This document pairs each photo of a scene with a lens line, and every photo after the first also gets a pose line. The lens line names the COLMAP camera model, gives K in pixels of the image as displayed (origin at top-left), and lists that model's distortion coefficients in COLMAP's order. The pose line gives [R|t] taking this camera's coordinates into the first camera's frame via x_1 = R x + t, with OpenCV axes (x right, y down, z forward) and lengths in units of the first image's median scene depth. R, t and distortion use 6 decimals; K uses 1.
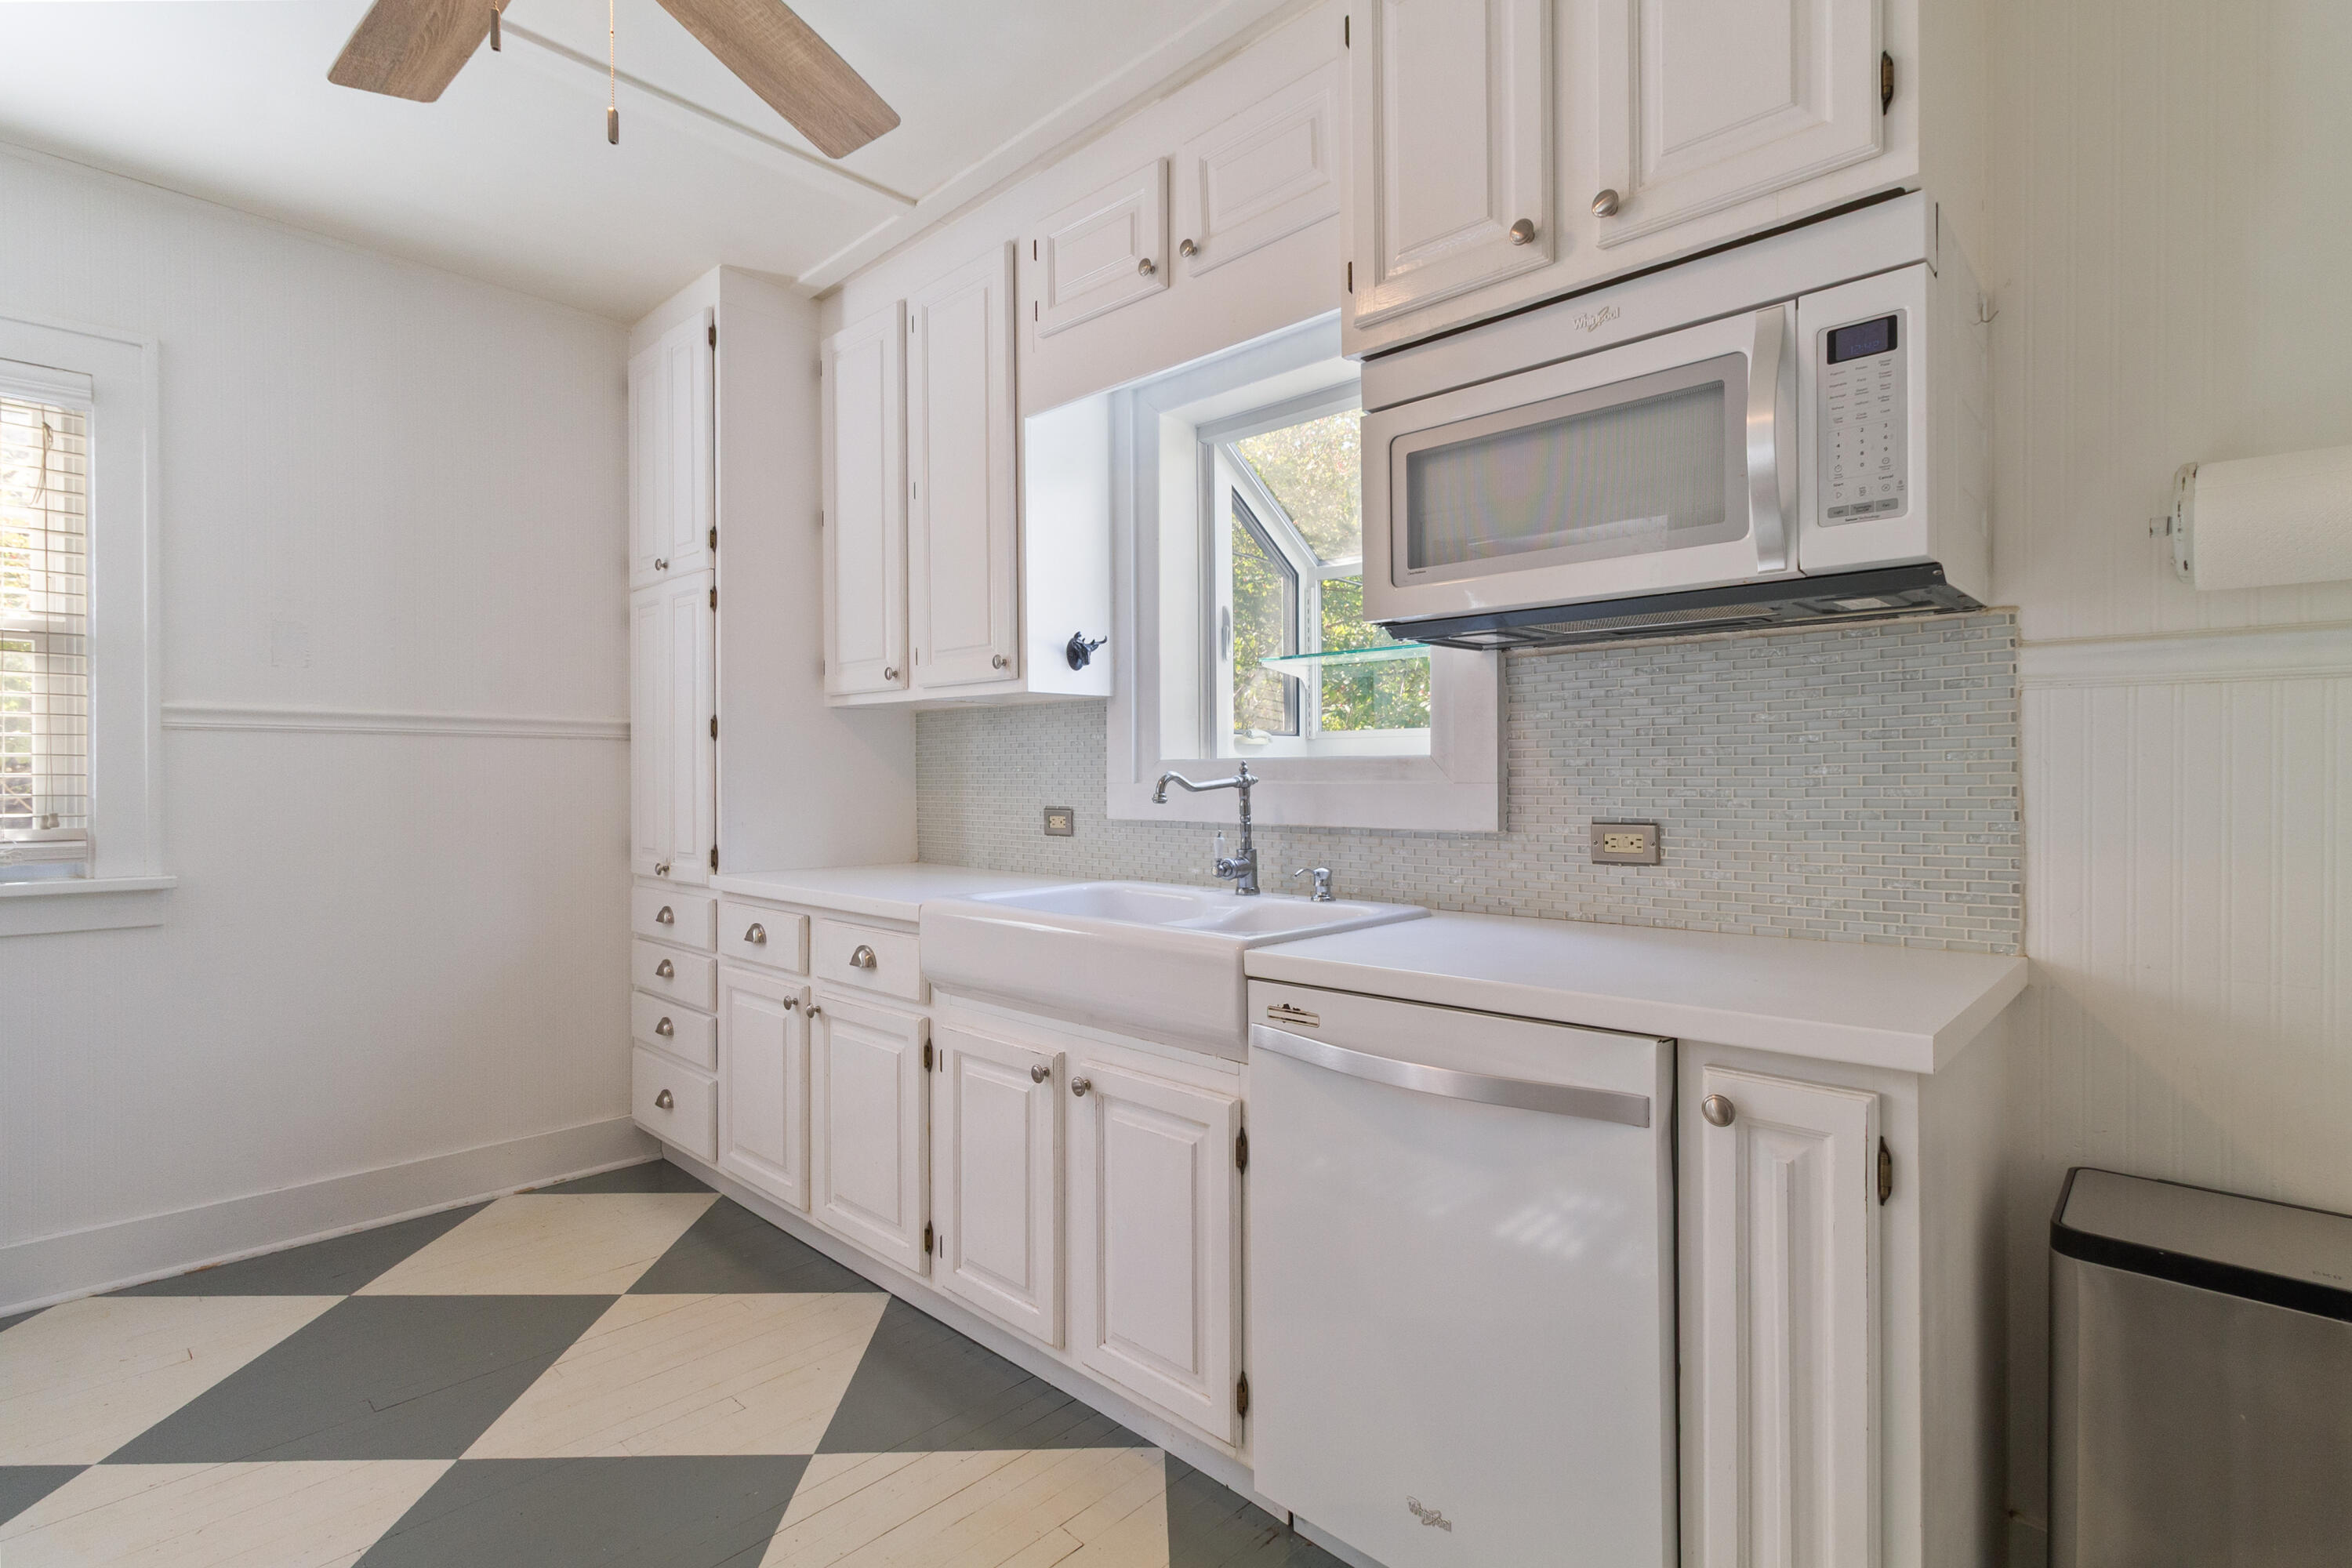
lens RADIAL K [[1103.4, 0, 1166.7], [0, 1103.4, 779.9], [0, 0, 1]] dist [0.002778, 0.000622]
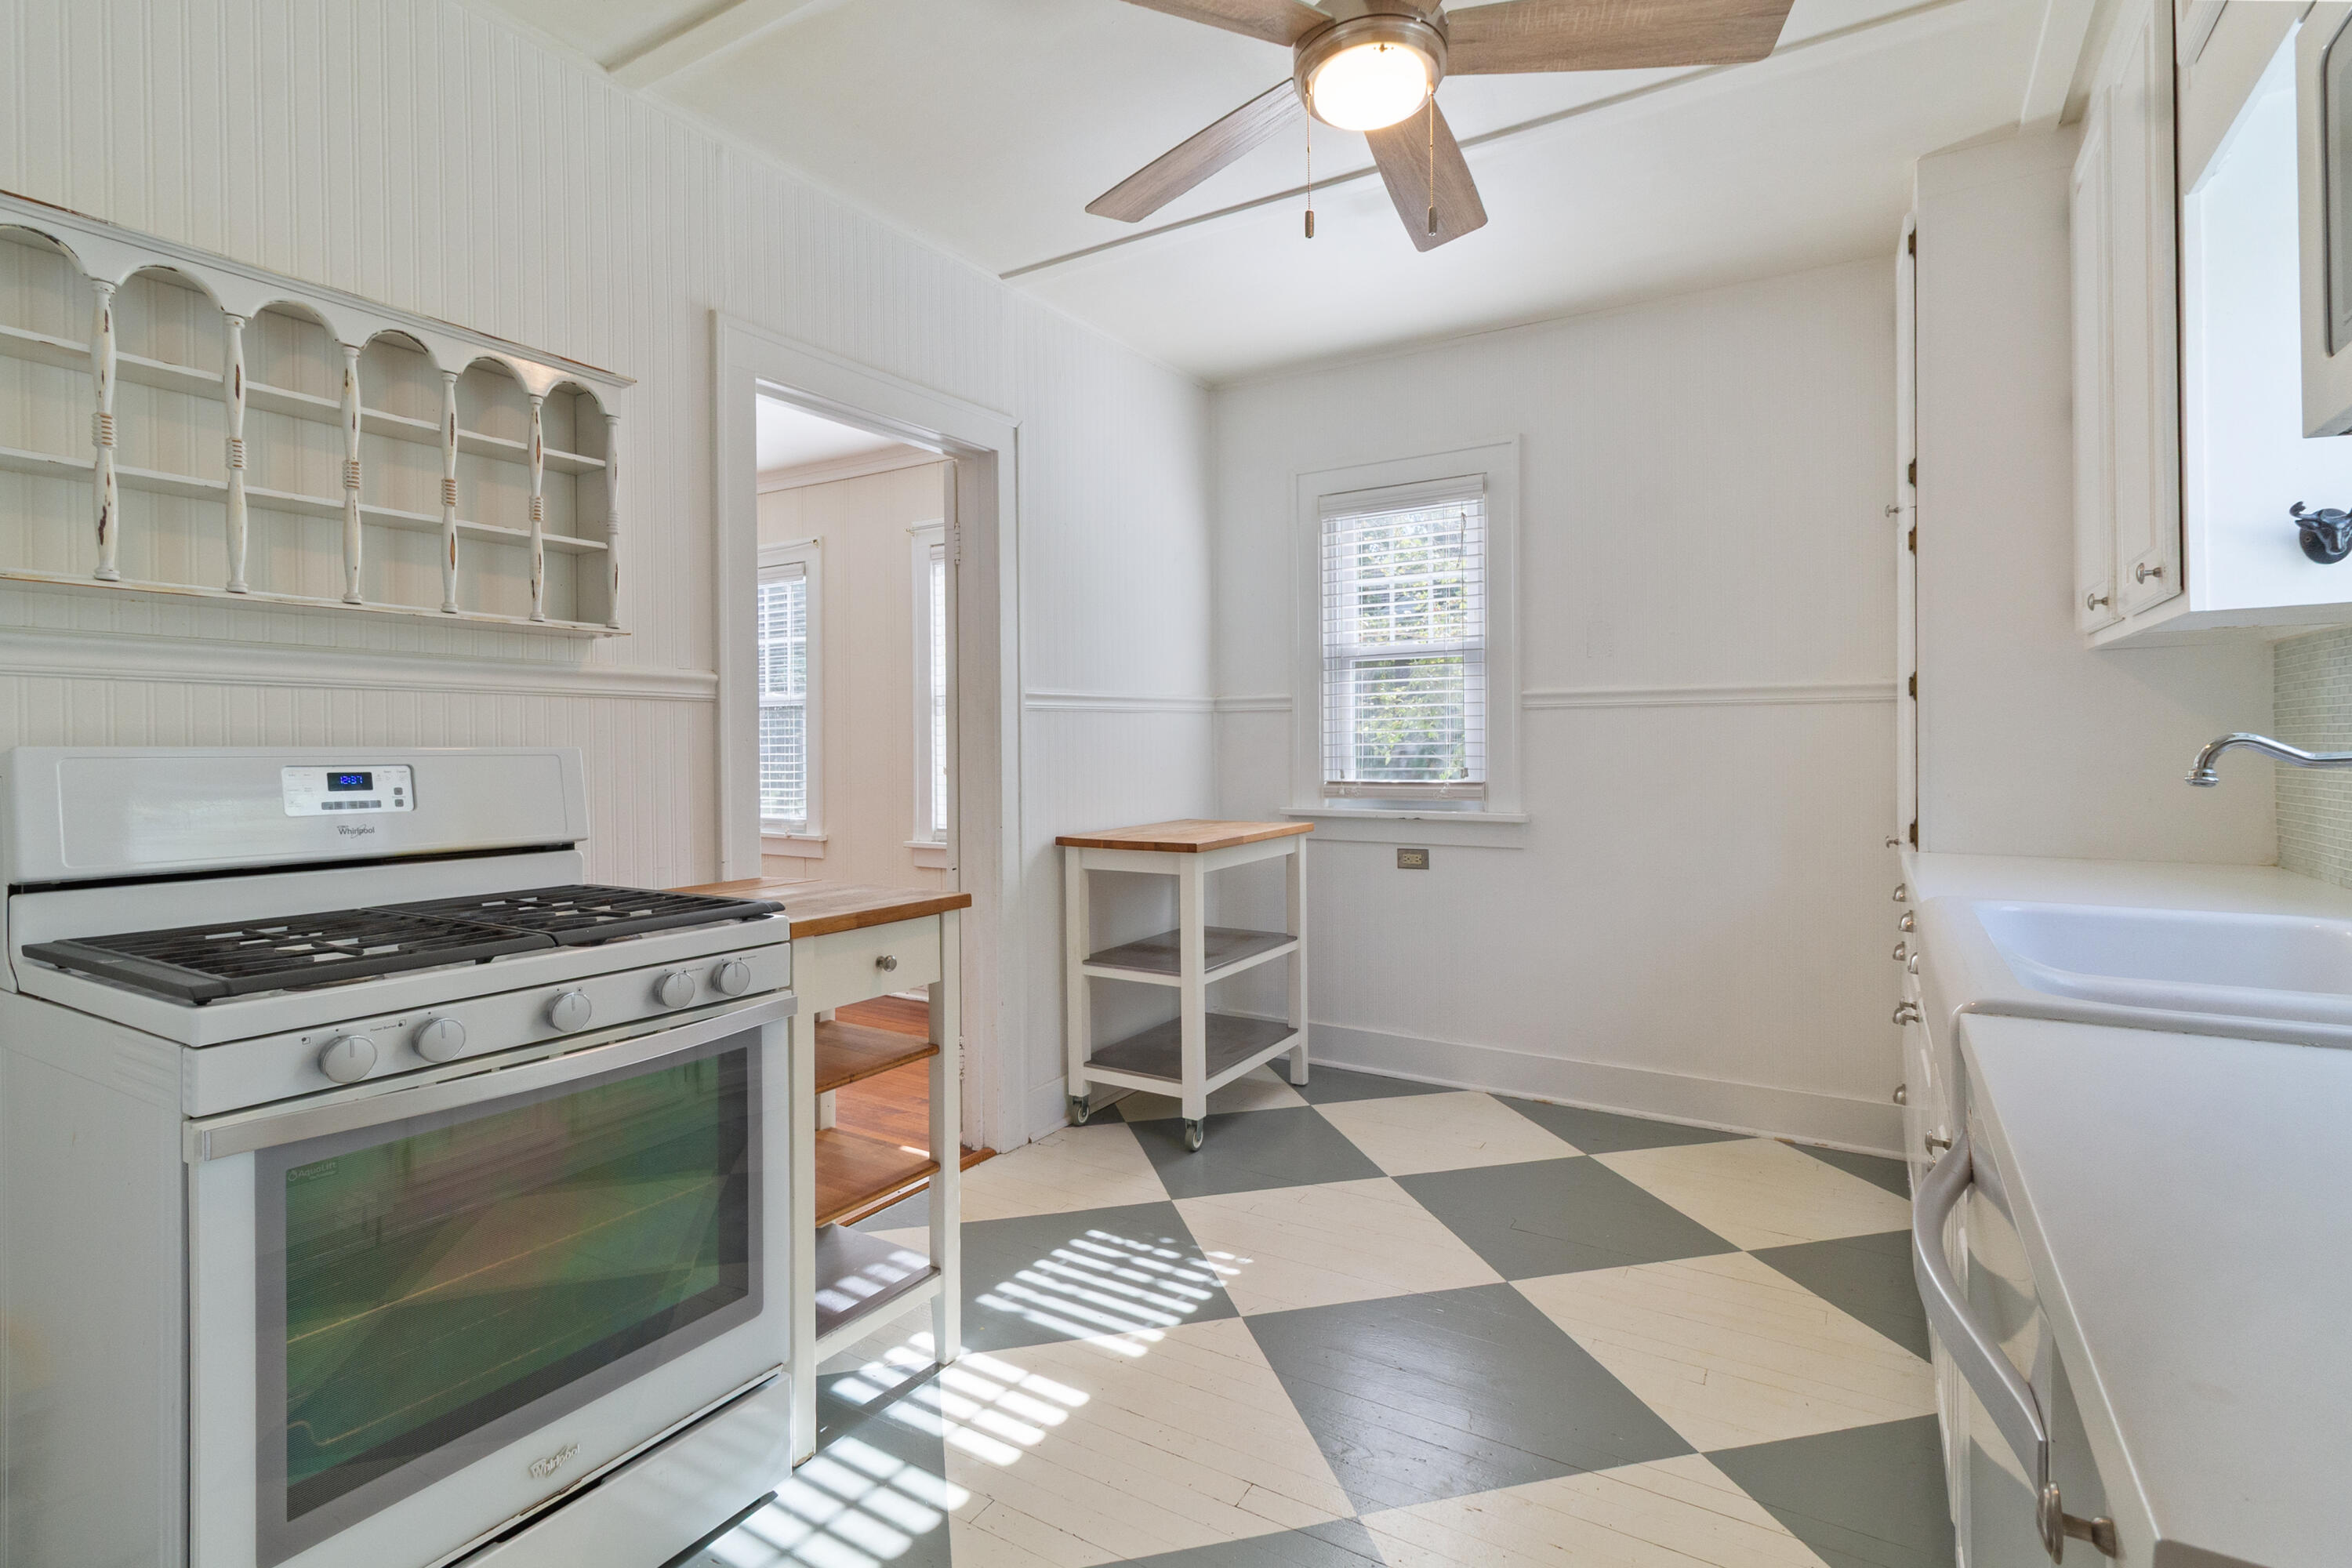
lens RADIAL K [[1103.4, 0, 1156.6], [0, 1103.4, 753.7], [0, 0, 1]] dist [0.002778, 0.000622]
pose [[0.206207, 0.006725, -0.978485, 0.432546], [0.003667, 0.999964, 0.007645, -0.003148], [0.978501, -0.005165, 0.206175, 0.290739]]
